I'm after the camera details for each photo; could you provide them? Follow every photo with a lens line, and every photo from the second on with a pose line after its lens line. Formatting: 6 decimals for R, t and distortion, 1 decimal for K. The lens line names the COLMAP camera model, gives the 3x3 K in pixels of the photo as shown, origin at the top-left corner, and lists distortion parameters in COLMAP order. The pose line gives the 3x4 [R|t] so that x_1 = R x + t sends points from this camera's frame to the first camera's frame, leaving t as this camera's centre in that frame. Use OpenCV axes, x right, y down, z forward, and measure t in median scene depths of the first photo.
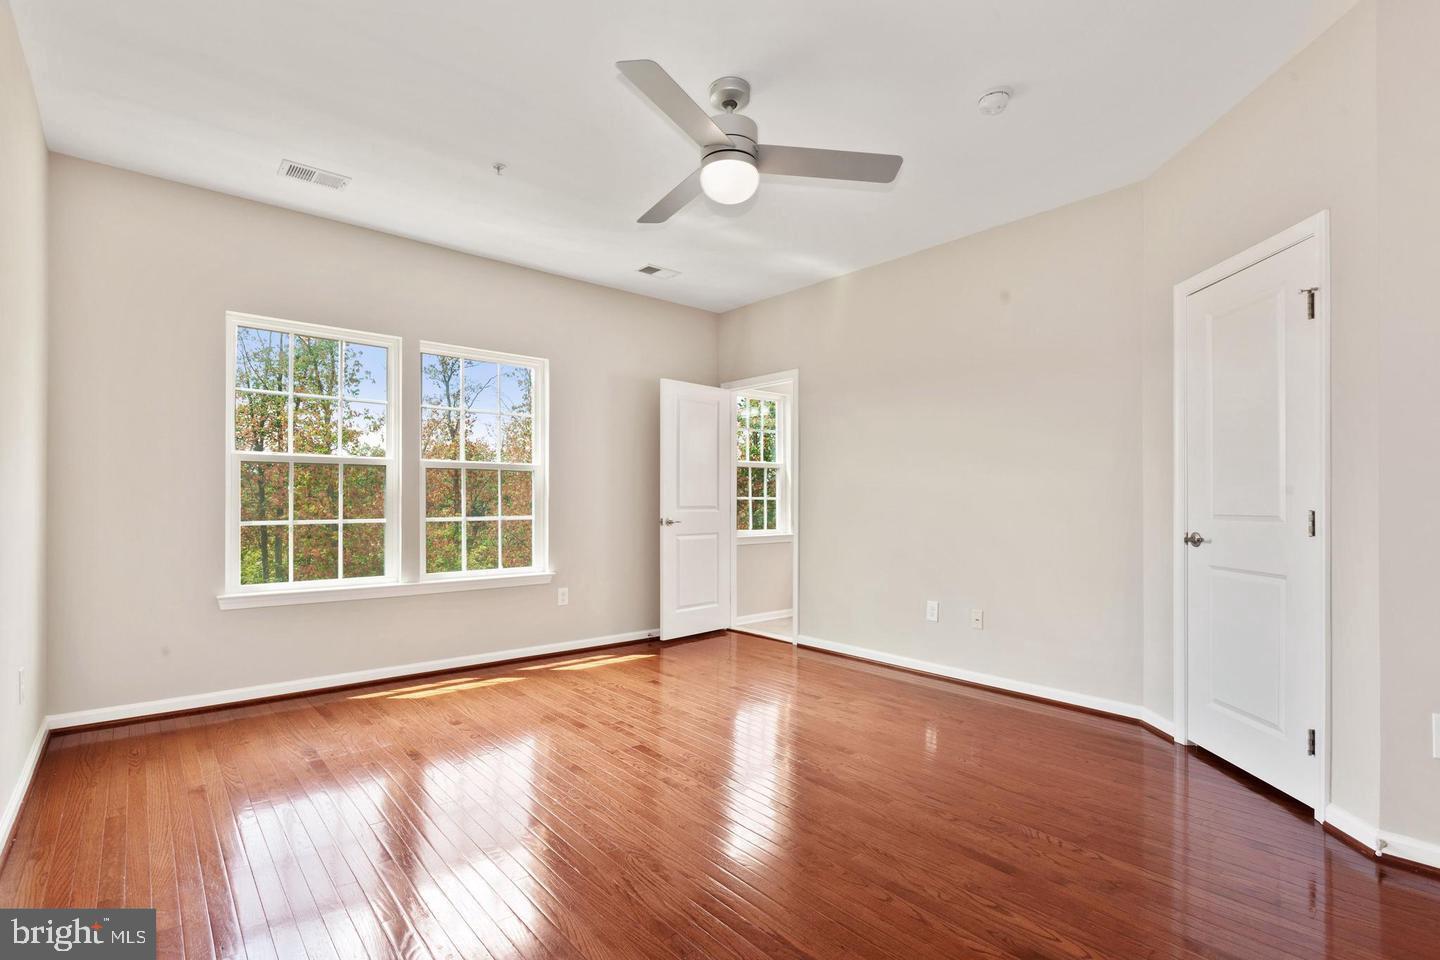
lens RADIAL K [[674.8, 0, 722.7], [0, 674.8, 494.6], [0, 0, 1]] dist [-0.001854, -0.000261]
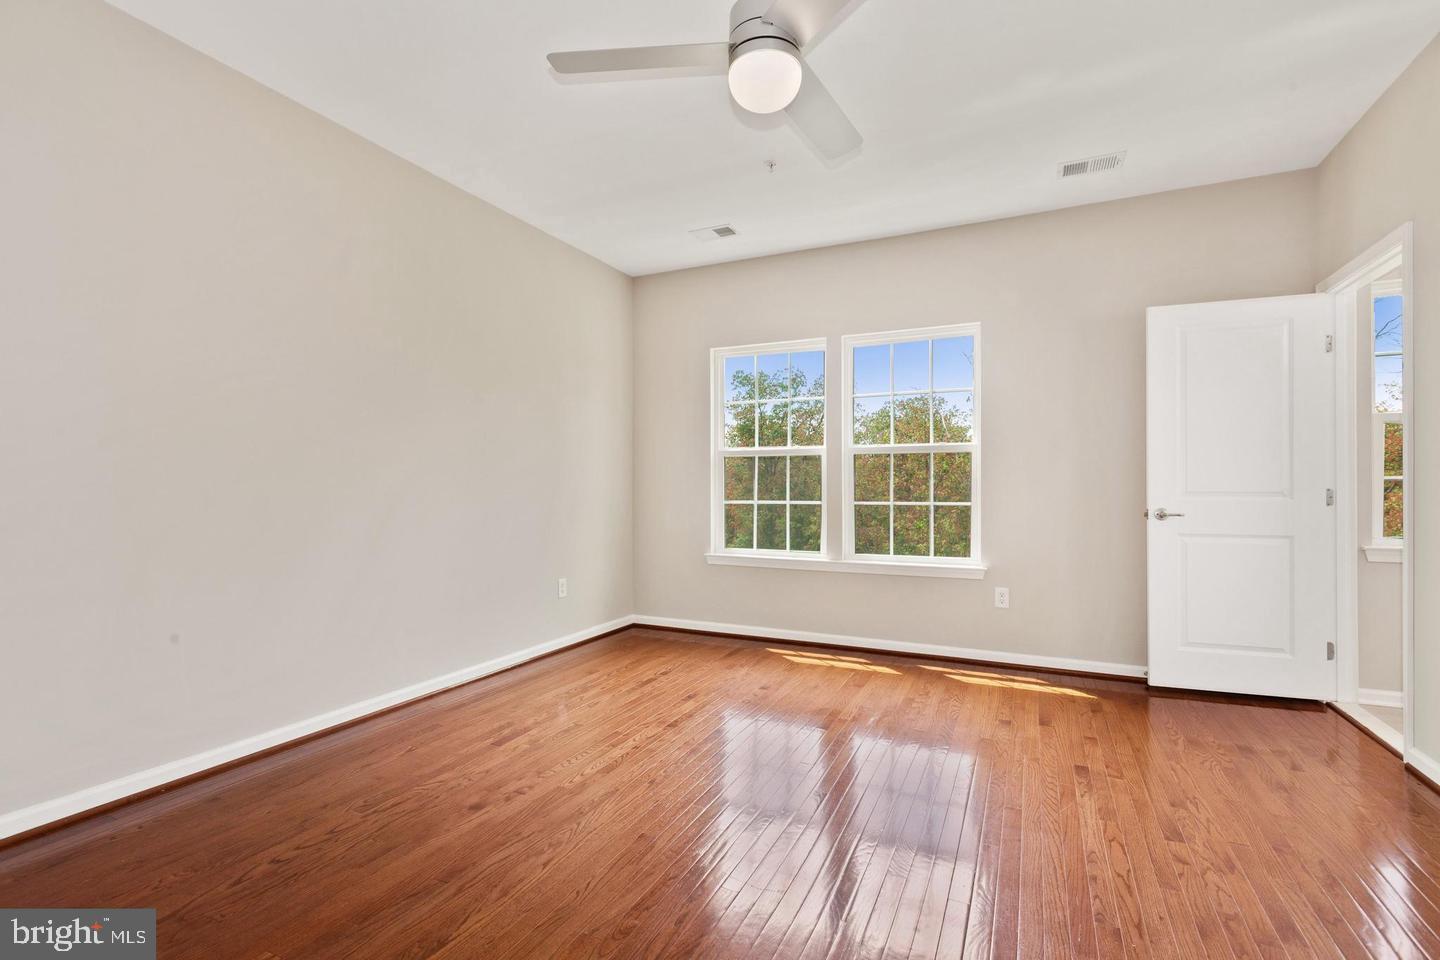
lens RADIAL K [[659.8, 0, 729.2], [0, 659.8, 484.3], [0, 0, 1]] dist [0.000932, -0.000429]
pose [[0.401241, -0.007460, -0.915942, 0.463940], [0.011219, 0.999932, -0.003230, 0.009055], [0.915904, -0.008980, 0.401297, 0.427949]]
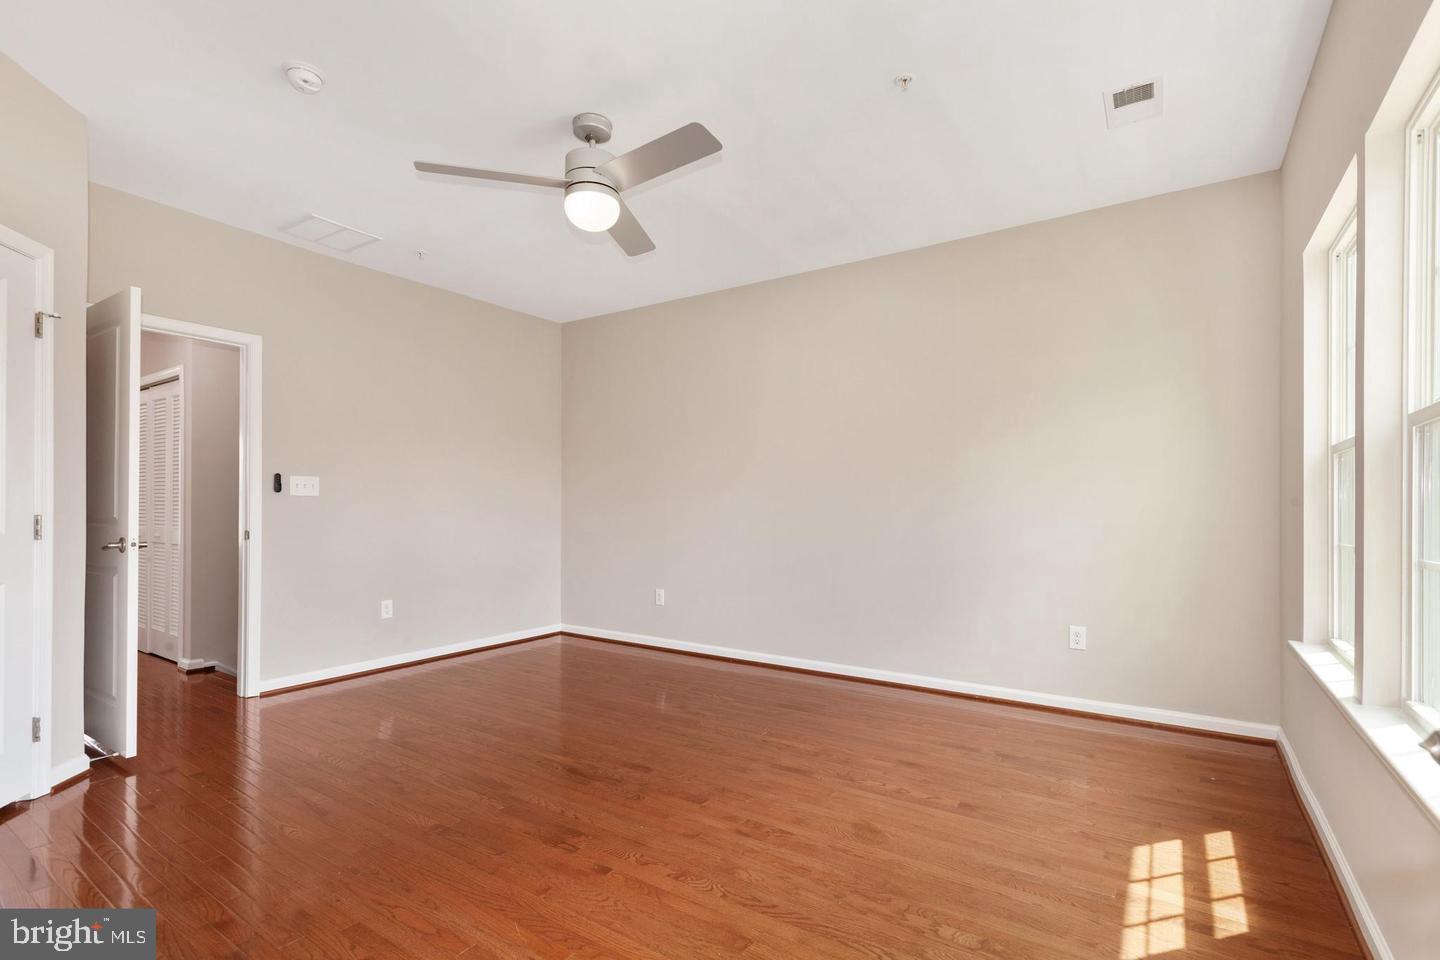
lens RADIAL K [[670.5, 0, 710.1], [0, 670.5, 499.8], [0, 0, 1]] dist [0.001099, 0.000310]
pose [[-0.969682, -0.015349, -0.243890, 0.056636], [-0.009689, 0.999656, -0.024389, 0.014843], [0.244180, -0.021286, -0.969496, 1.363626]]
